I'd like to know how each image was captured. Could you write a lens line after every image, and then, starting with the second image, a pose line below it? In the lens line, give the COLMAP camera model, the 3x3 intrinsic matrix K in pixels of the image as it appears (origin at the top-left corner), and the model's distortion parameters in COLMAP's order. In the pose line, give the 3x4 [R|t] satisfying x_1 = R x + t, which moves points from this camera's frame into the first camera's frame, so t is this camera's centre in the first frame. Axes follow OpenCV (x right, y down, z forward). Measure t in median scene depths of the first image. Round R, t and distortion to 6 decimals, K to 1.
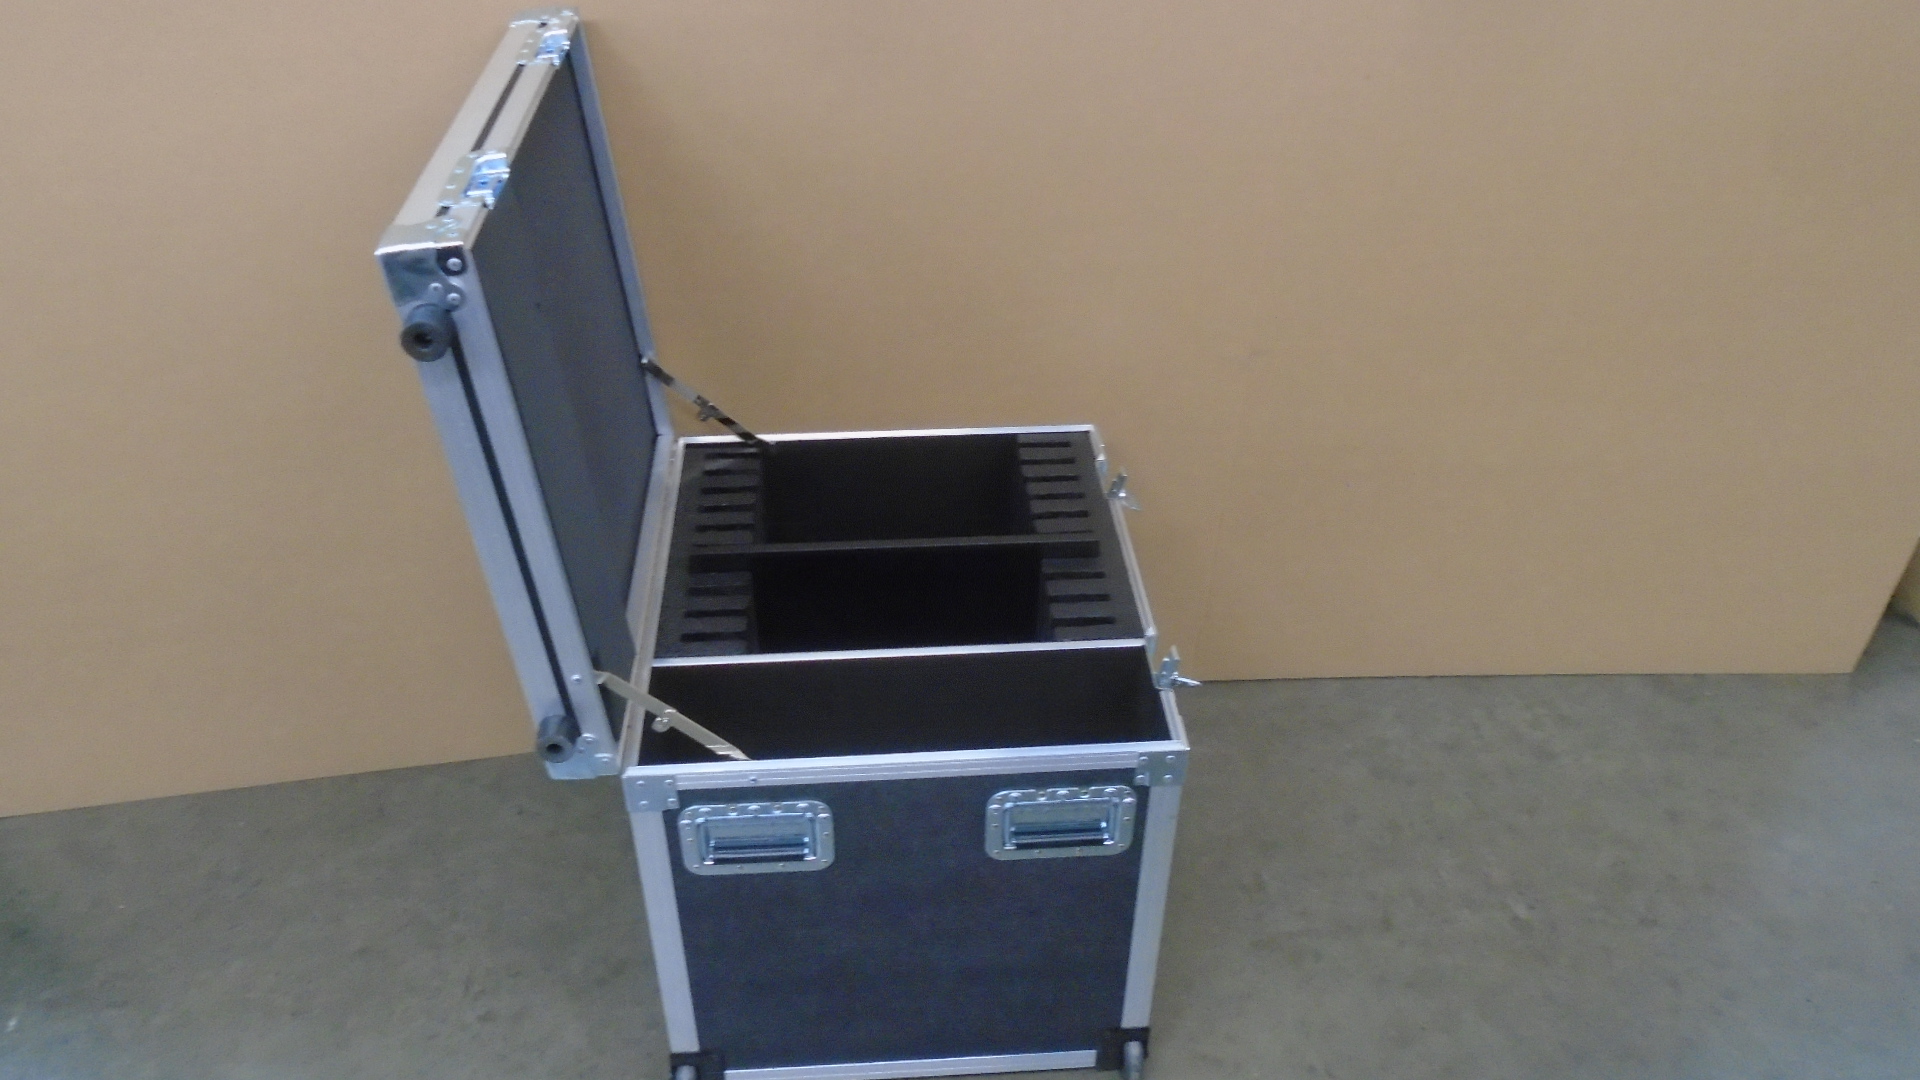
lens RADIAL K [[1469.9, 0, 972.7], [0, 1469.9, 541.6], [0, 0, 1]] dist [-0.012989, 0.002552]
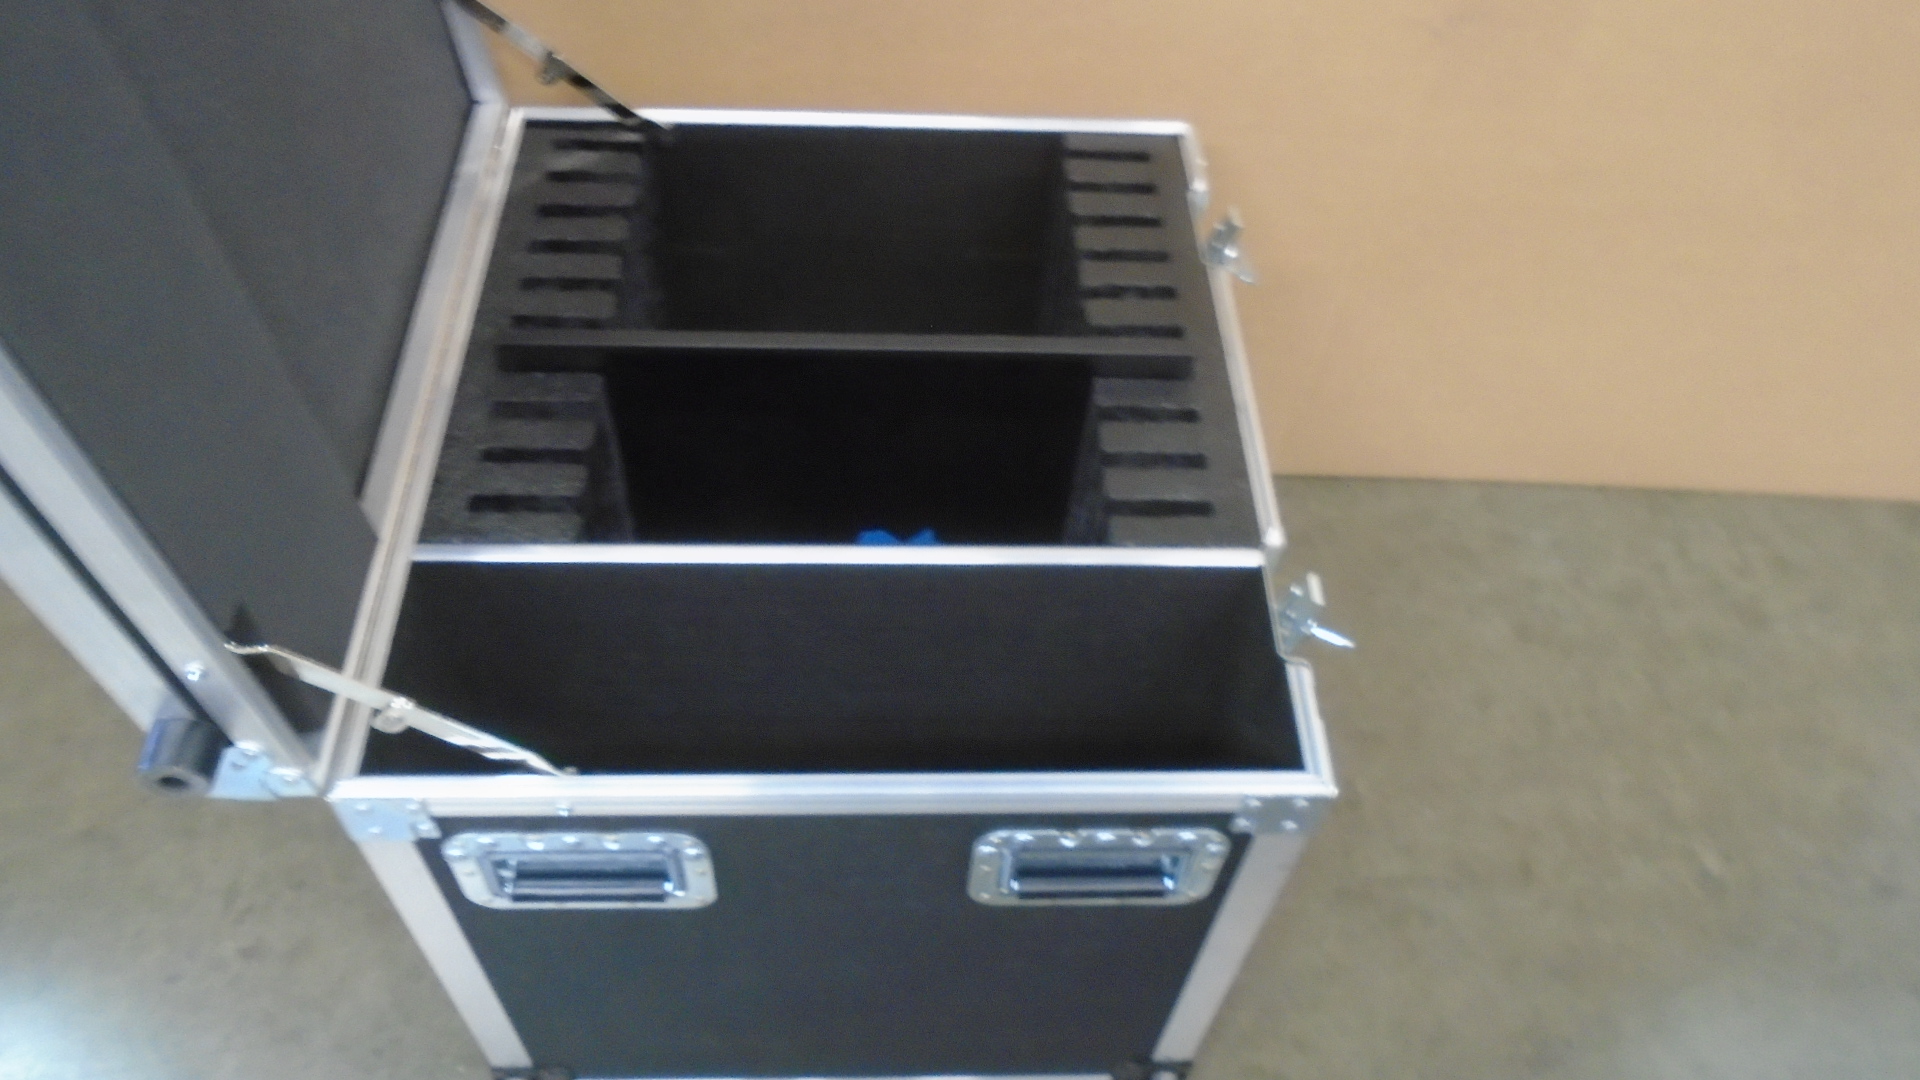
lens RADIAL K [[1469.9, 0, 964.2], [0, 1469.9, 543.2], [0, 0, 1]] dist [-0.012989, 0.002552]
pose [[0.998054, 0.062295, 0.002558, -0.002990], [-0.060610, 0.959797, 0.274073, -0.078722], [0.014618, -0.273694, 0.961706, 0.381050]]
